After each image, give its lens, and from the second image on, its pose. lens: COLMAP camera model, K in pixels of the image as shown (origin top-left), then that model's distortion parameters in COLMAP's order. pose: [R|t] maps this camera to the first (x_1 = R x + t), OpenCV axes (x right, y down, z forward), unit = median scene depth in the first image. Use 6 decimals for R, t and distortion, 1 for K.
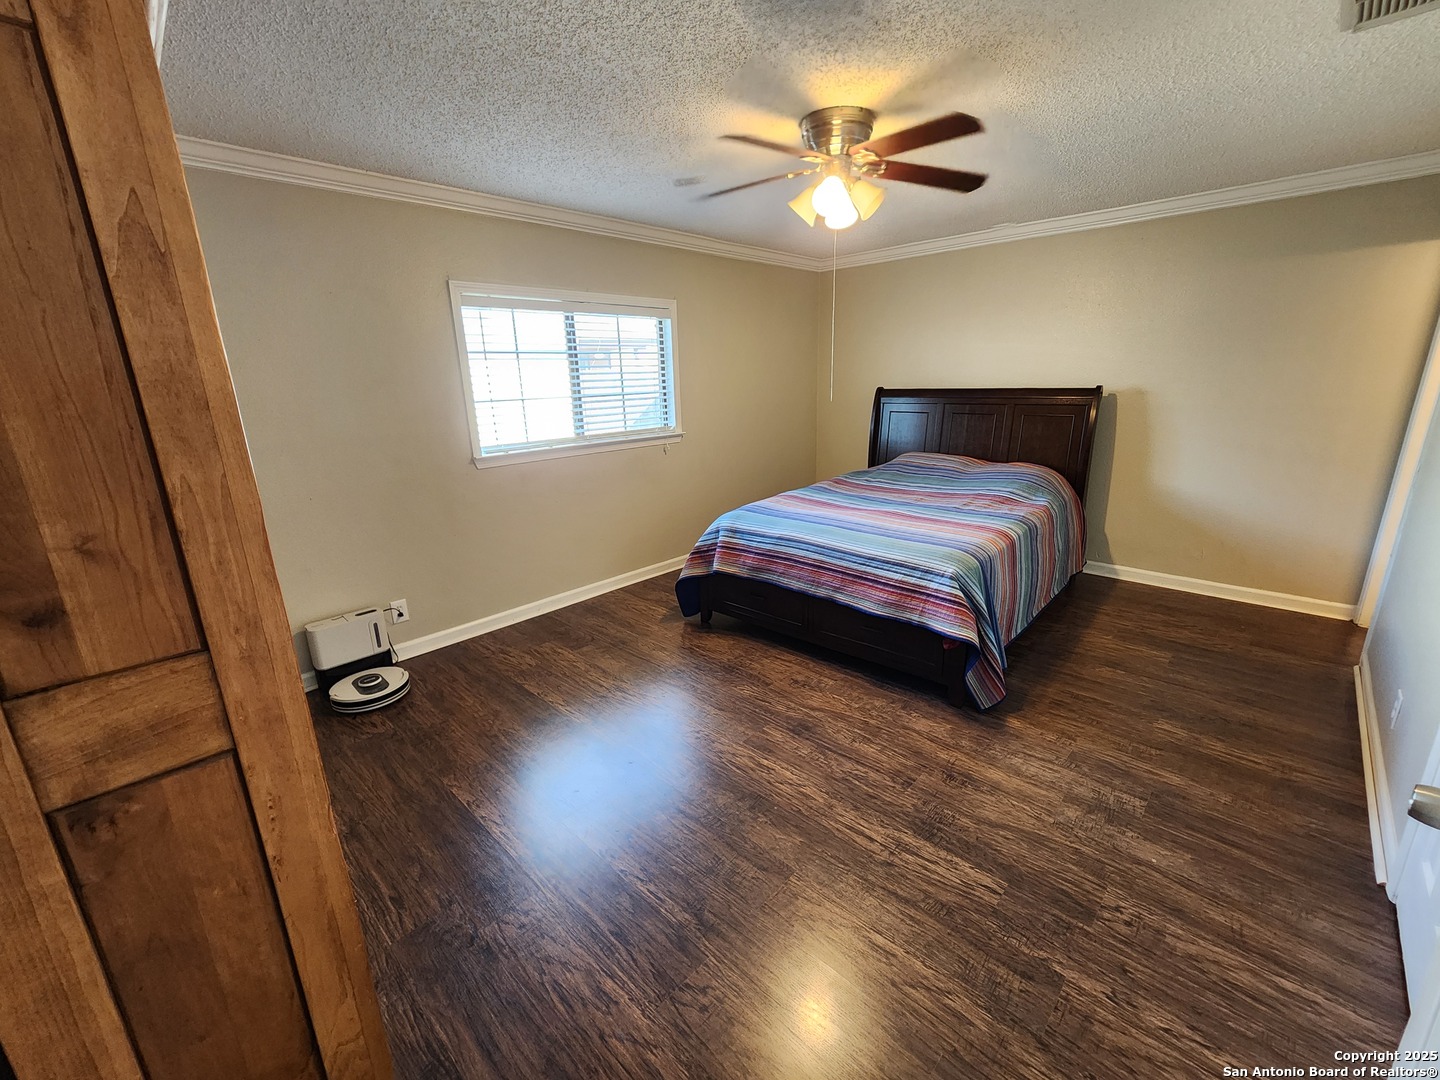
lens RADIAL K [[594.4, 0, 714.9], [0, 594.4, 539.0], [0, 0, 1]] dist [-0.000668, 0.001216]
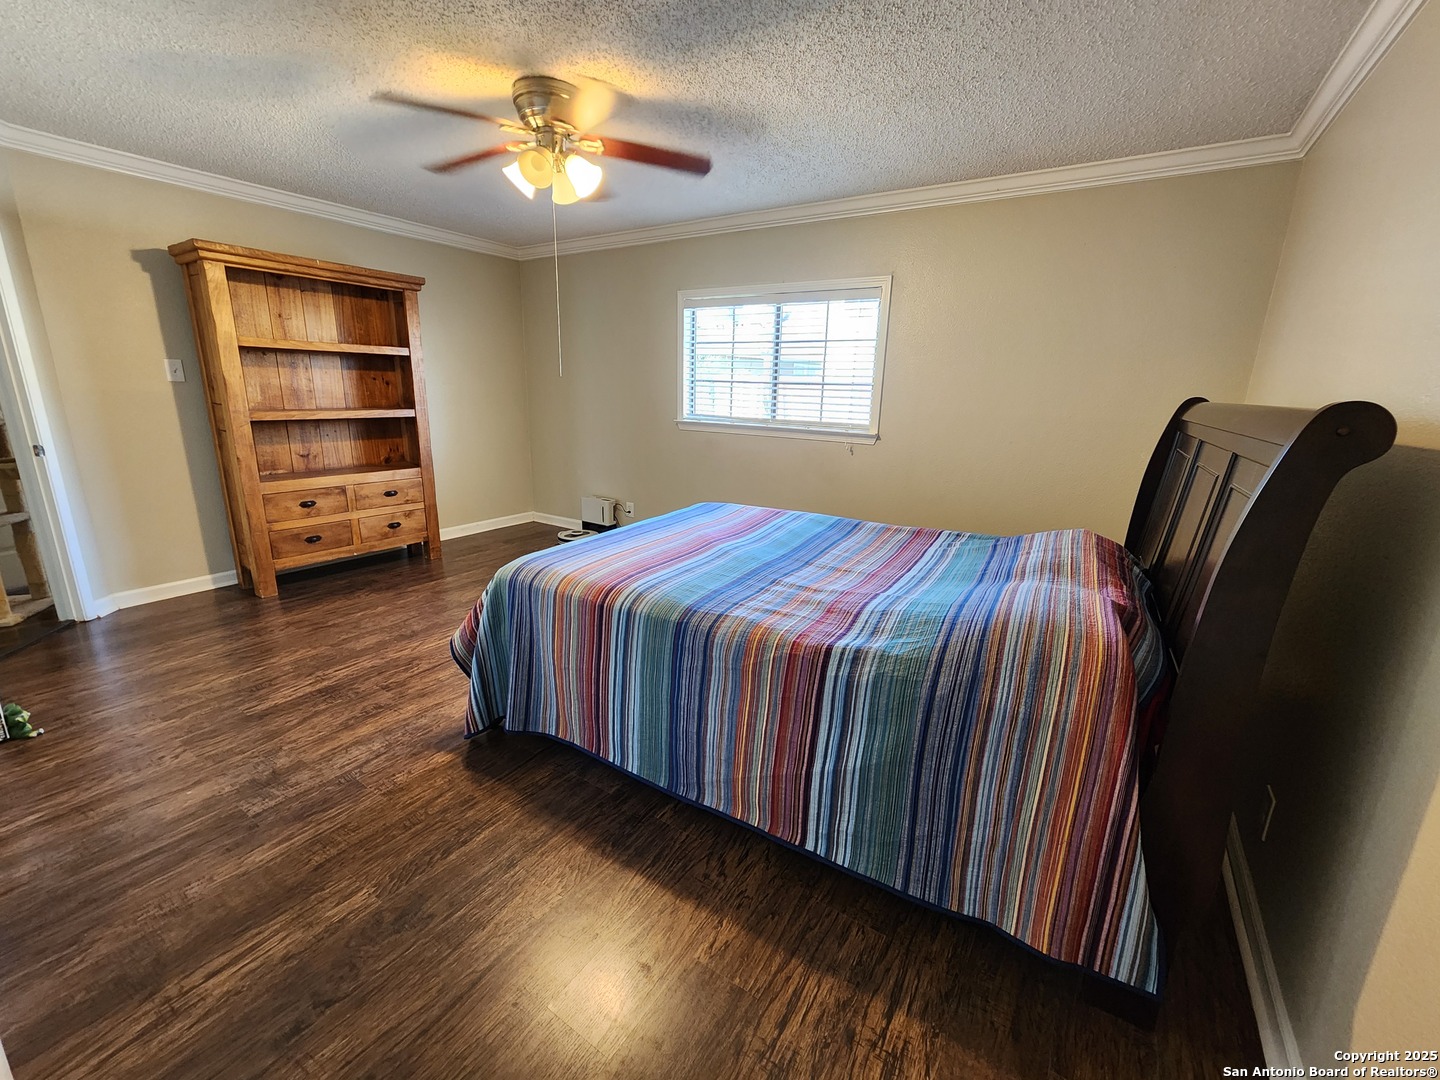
lens RADIAL K [[592.4, 0, 721.8], [0, 592.4, 531.2], [0, 0, 1]] dist [-0.001858, -0.000771]
pose [[0.192731, 0.266078, -0.944488, 0.944192], [-0.297056, 0.933189, 0.202278, -0.200760], [0.935207, 0.241580, 0.258894, 0.794135]]
